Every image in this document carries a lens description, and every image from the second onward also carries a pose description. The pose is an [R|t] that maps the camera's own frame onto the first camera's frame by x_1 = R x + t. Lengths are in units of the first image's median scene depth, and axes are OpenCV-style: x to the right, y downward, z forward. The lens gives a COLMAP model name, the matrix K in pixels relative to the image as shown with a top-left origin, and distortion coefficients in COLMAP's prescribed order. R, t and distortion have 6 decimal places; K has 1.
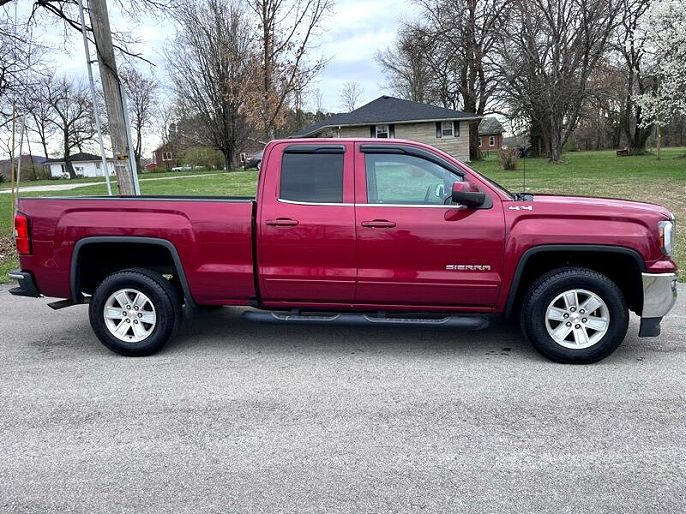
lens RADIAL K [[526.2, 0, 340.7], [0, 526.2, 255.3], [0, 0, 1]] dist [0.046798, -0.060048]
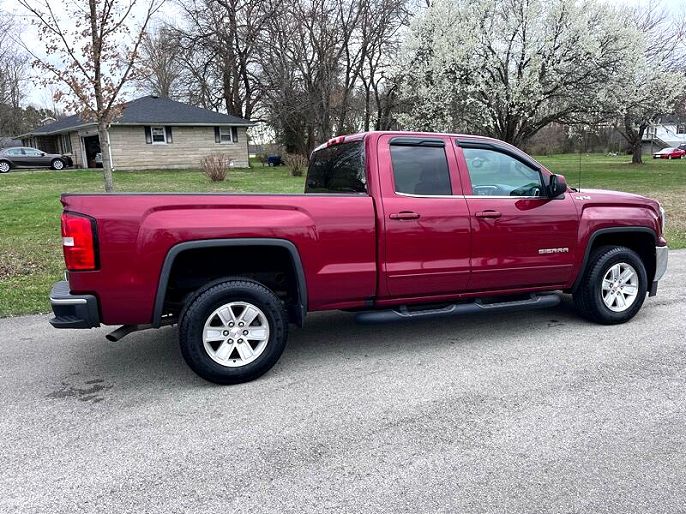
lens RADIAL K [[526.2, 0, 340.7], [0, 526.2, 255.3], [0, 0, 1]] dist [0.046798, -0.060048]
pose [[0.881735, -0.061049, 0.467779, -0.149300], [0.067207, 0.997733, 0.003532, -0.000370], [-0.466934, 0.028323, 0.883839, 0.044721]]
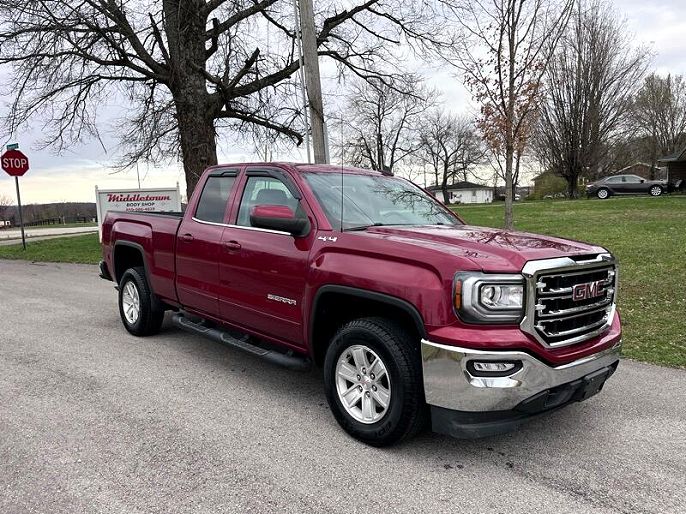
lens RADIAL K [[526.2, 0, 340.7], [0, 526.2, 255.3], [0, 0, 1]] dist [0.046798, -0.060048]
pose [[0.756240, 0.086128, -0.648601, 0.194236], [-0.119864, 0.992759, -0.007927, -0.012476], [0.643221, 0.083739, 0.761087, 0.078649]]
